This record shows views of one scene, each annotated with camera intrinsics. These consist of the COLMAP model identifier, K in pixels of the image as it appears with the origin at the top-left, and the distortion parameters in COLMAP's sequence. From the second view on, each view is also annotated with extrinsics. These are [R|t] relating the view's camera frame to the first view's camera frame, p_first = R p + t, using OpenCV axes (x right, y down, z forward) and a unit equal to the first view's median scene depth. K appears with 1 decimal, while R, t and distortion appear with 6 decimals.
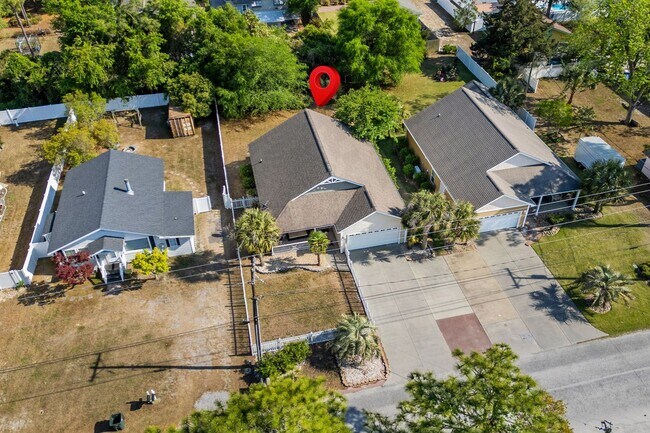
lens RADIAL K [[528.5, 0, 346.4], [0, 528.5, 216.5], [0, 0, 1]] dist [0.050878, -0.003400]
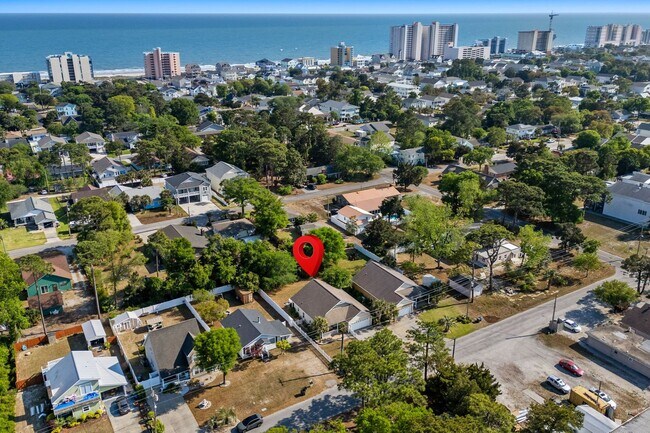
lens RADIAL K [[539.9, 0, 335.1], [0, 539.9, 198.1], [0, 0, 1]] dist [0.002264, -0.000676]
pose [[0.949085, -0.097675, 0.299494, -0.628932], [0.201725, 0.918664, -0.339652, 0.277405], [-0.241959, 0.382775, 0.891594, -1.195690]]
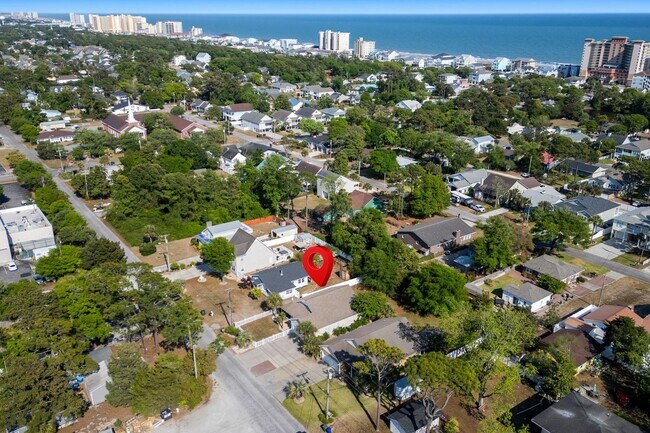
lens RADIAL K [[543.2, 0, 342.7], [0, 543.2, 216.2], [0, 0, 1]] dist [0.106900, -0.168346]
pose [[0.398809, 0.319549, -0.859558, 1.690962], [-0.600931, 0.799093, 0.018256, -0.439045], [0.692700, 0.509254, 0.510712, -0.295160]]
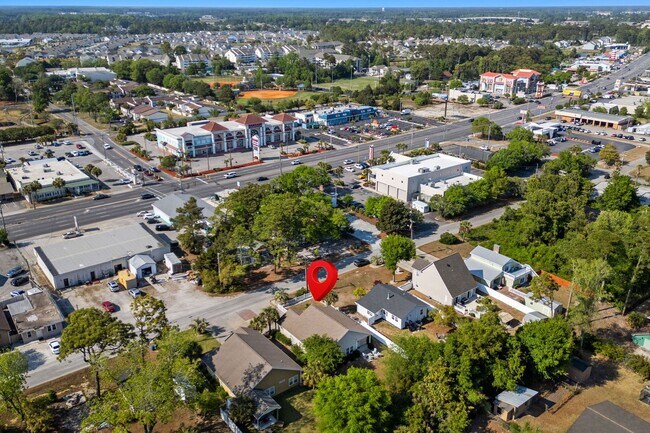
lens RADIAL K [[539.9, 0, 335.1], [0, 539.9, 198.1], [0, 0, 1]] dist [0.002264, -0.000676]
pose [[-0.913271, 0.133711, -0.384782, 0.603926], [-0.267951, 0.514282, 0.814688, -1.890316], [0.306819, 0.847134, -0.433851, 1.357792]]
